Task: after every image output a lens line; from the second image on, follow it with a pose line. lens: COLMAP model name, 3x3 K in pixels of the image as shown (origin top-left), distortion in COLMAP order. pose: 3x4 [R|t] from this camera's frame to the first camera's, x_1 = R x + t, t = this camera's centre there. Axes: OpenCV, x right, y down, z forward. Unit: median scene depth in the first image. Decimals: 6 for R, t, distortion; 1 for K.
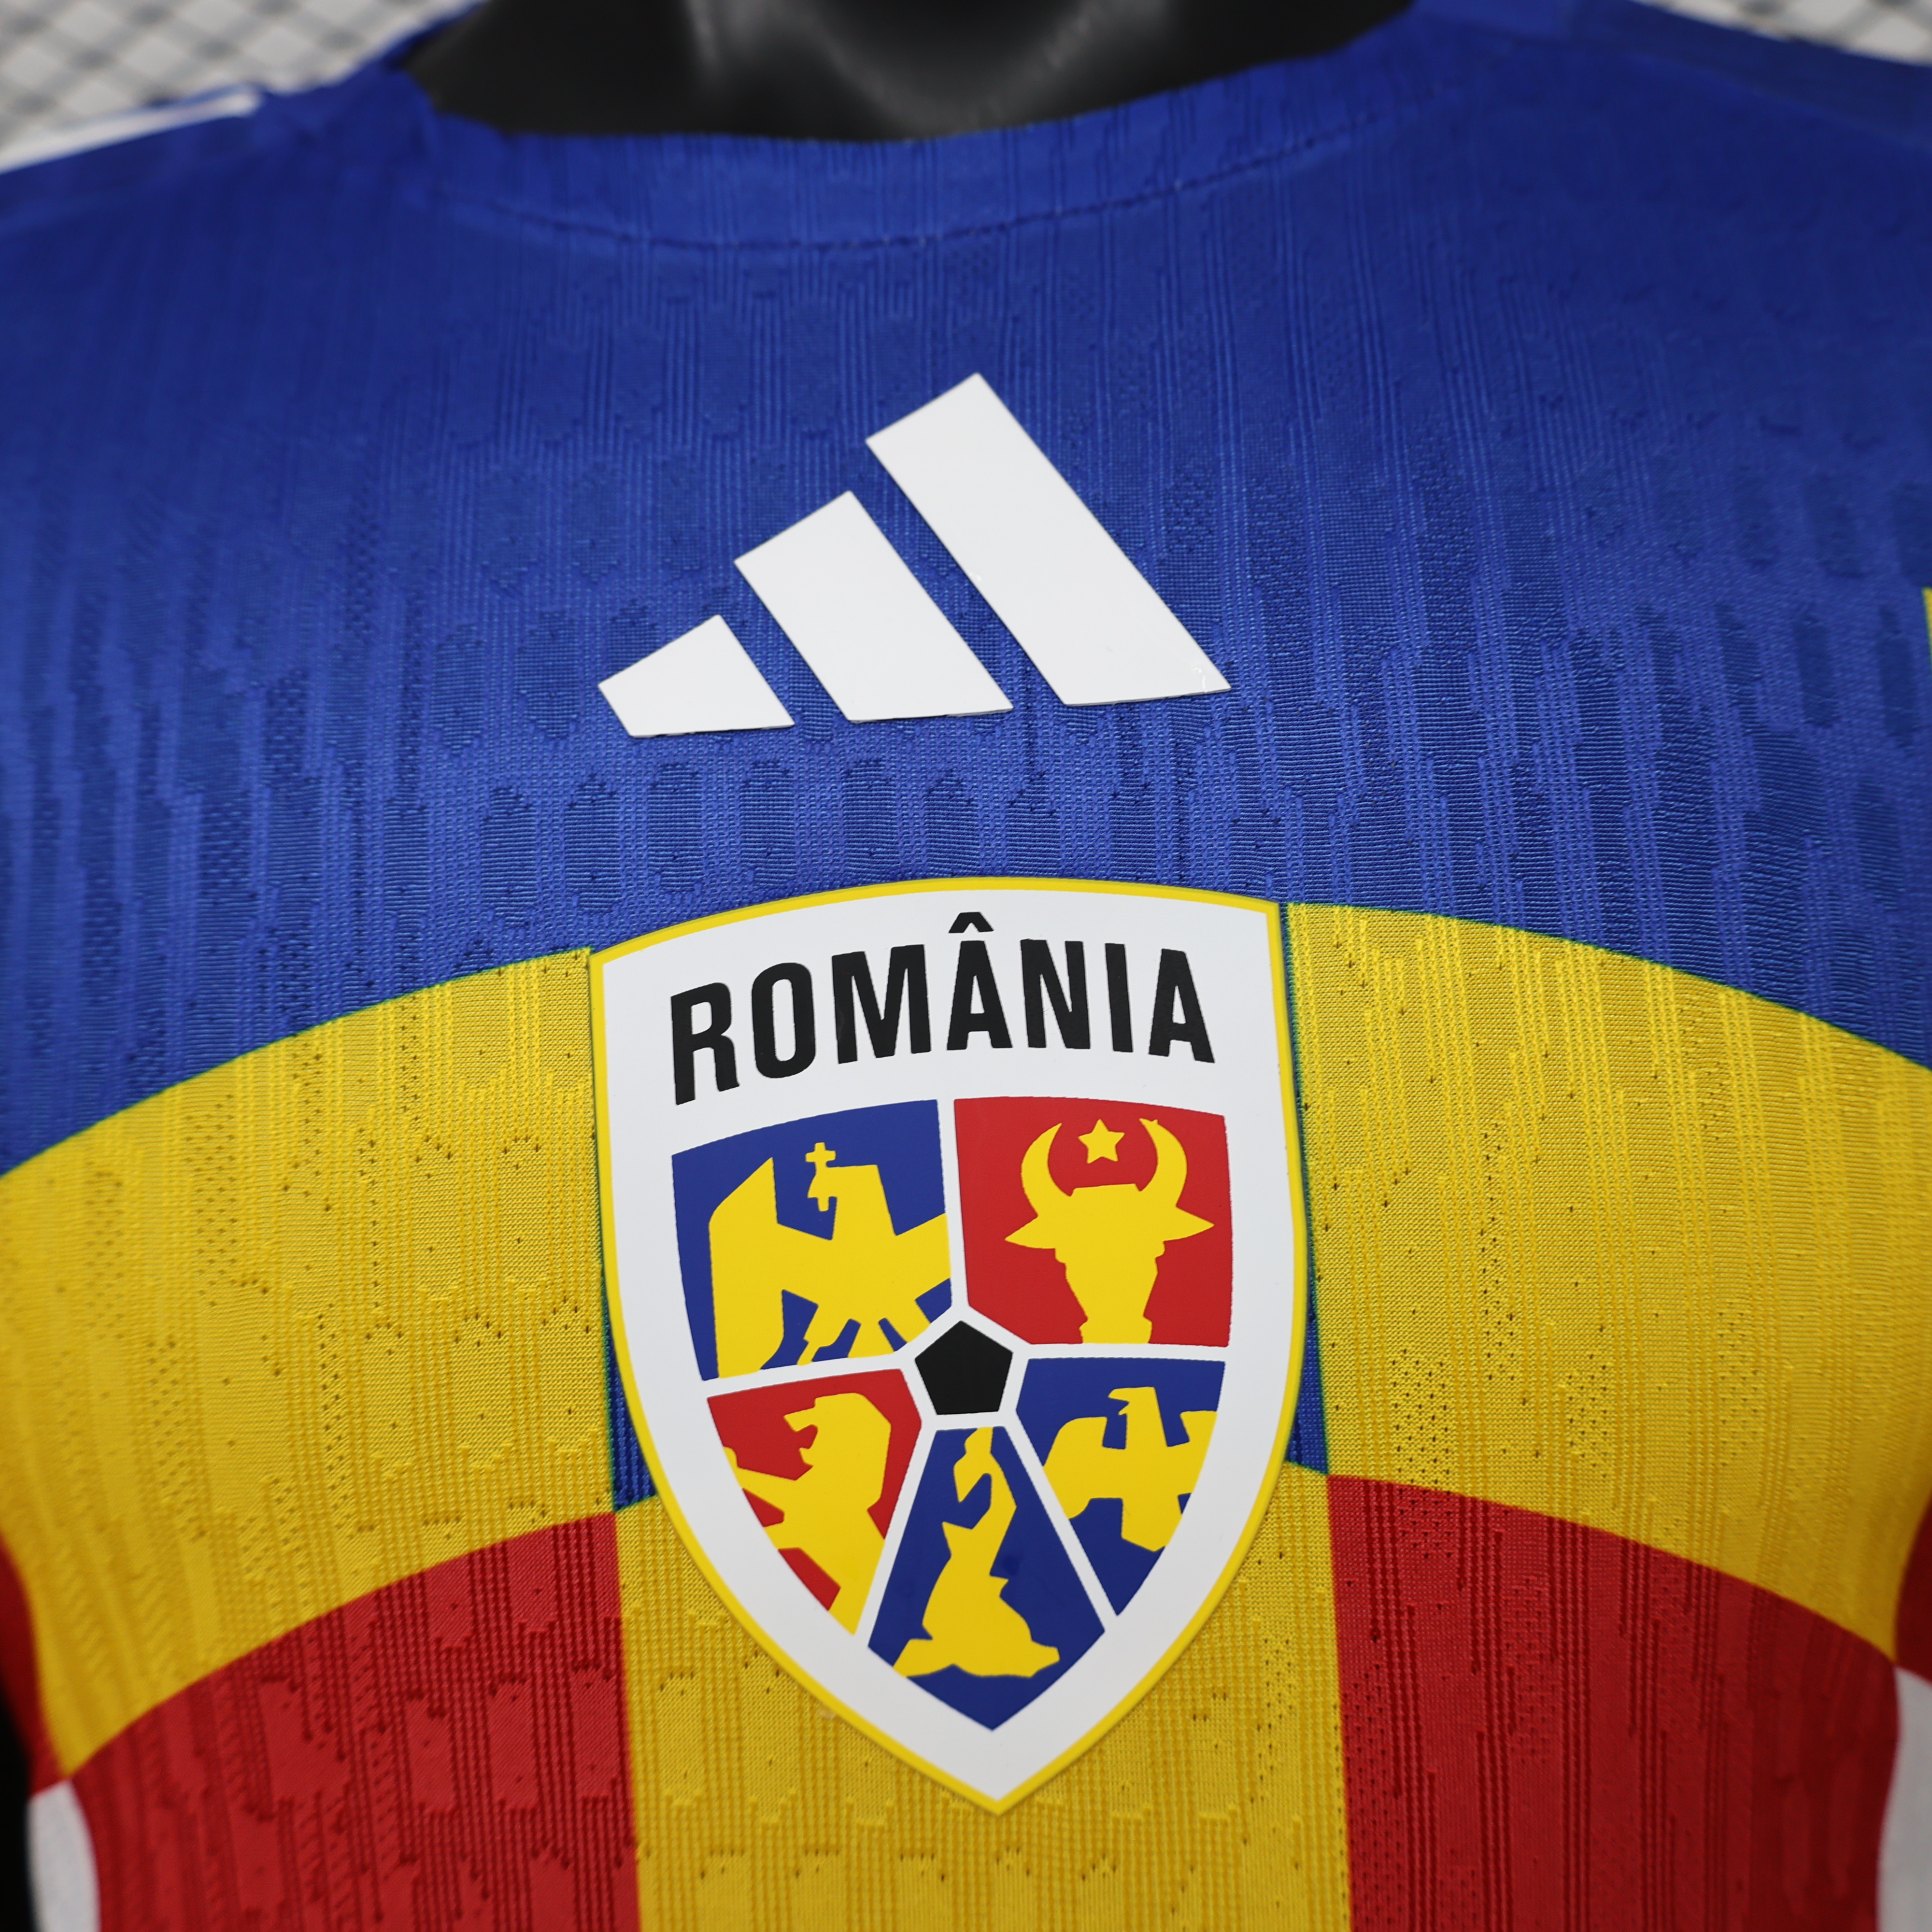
lens RADIAL K [[1861.2, 0, 952.8], [0, 1861.2, 957.0], [0, 0, 1]] dist [-0.014577, 0.000000]
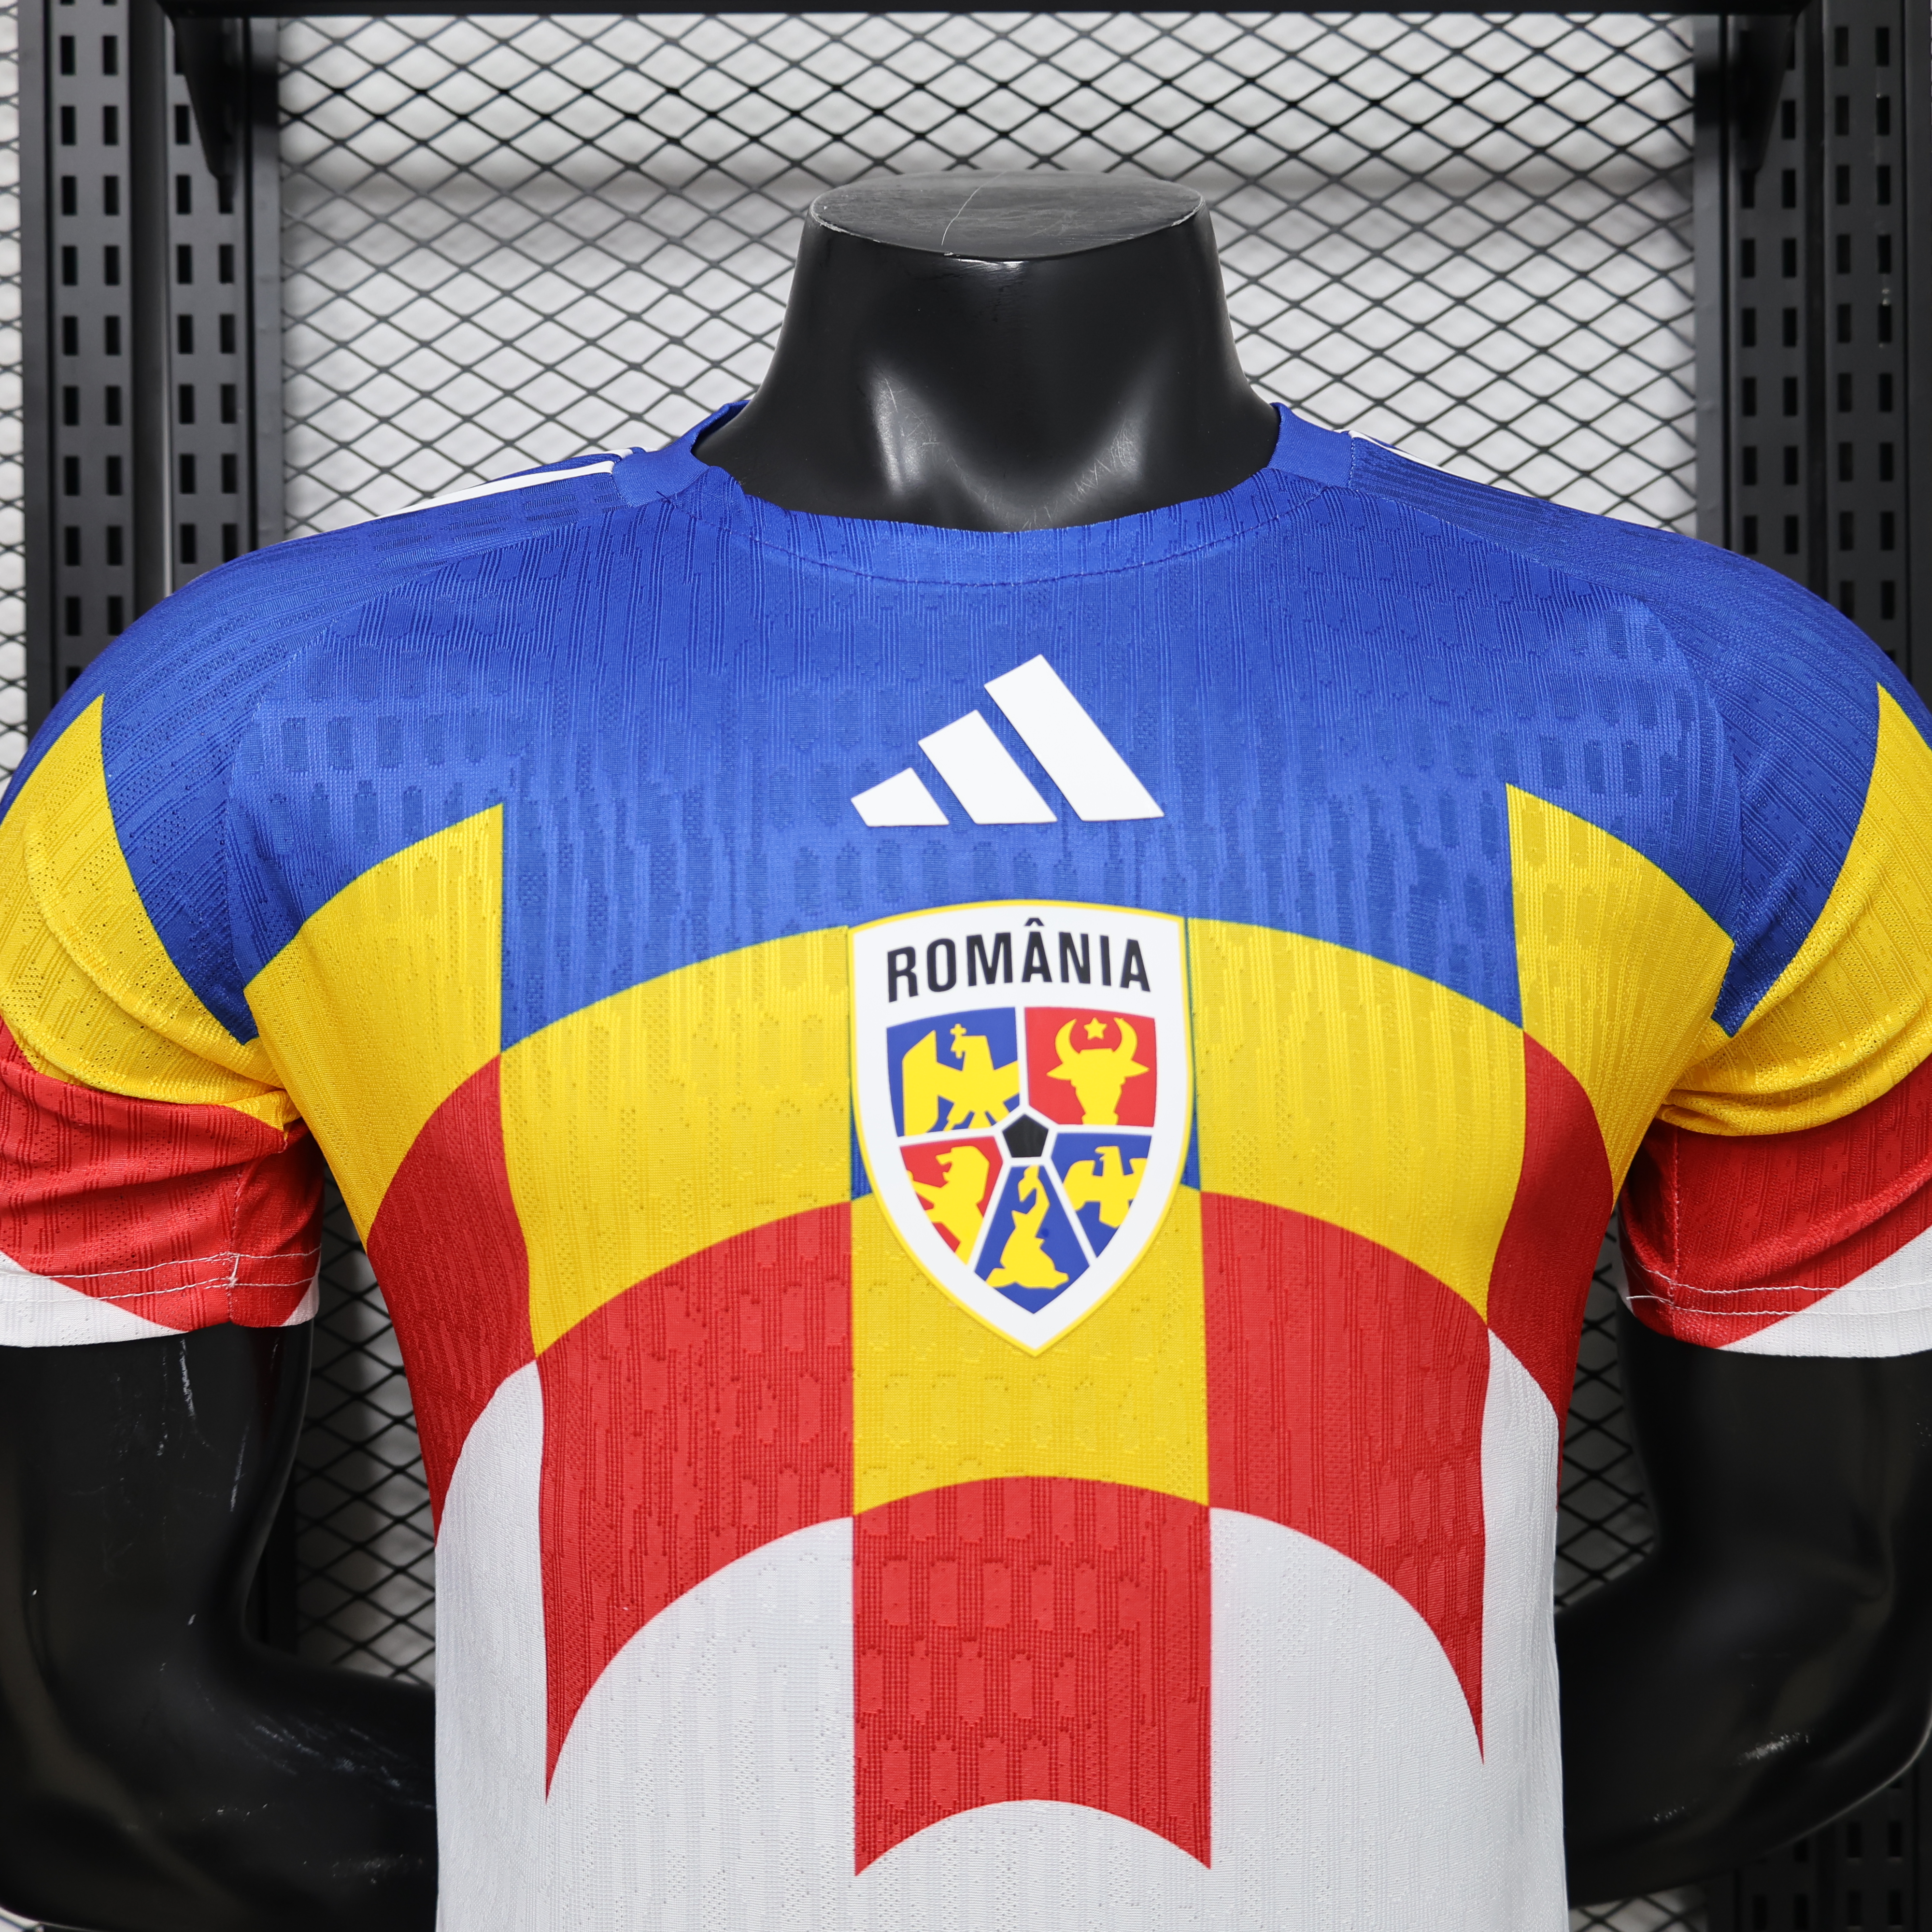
lens RADIAL K [[1861.2, 0, 972.5], [0, 1861.2, 971.4], [0, 0, 1]] dist [-0.014577, 0.000000]
pose [[0.997689, 0.041763, 0.053602, -0.165735], [-0.036806, 0.995230, -0.090351, 0.223019], [-0.057120, 0.088170, 0.994466, -1.025419]]
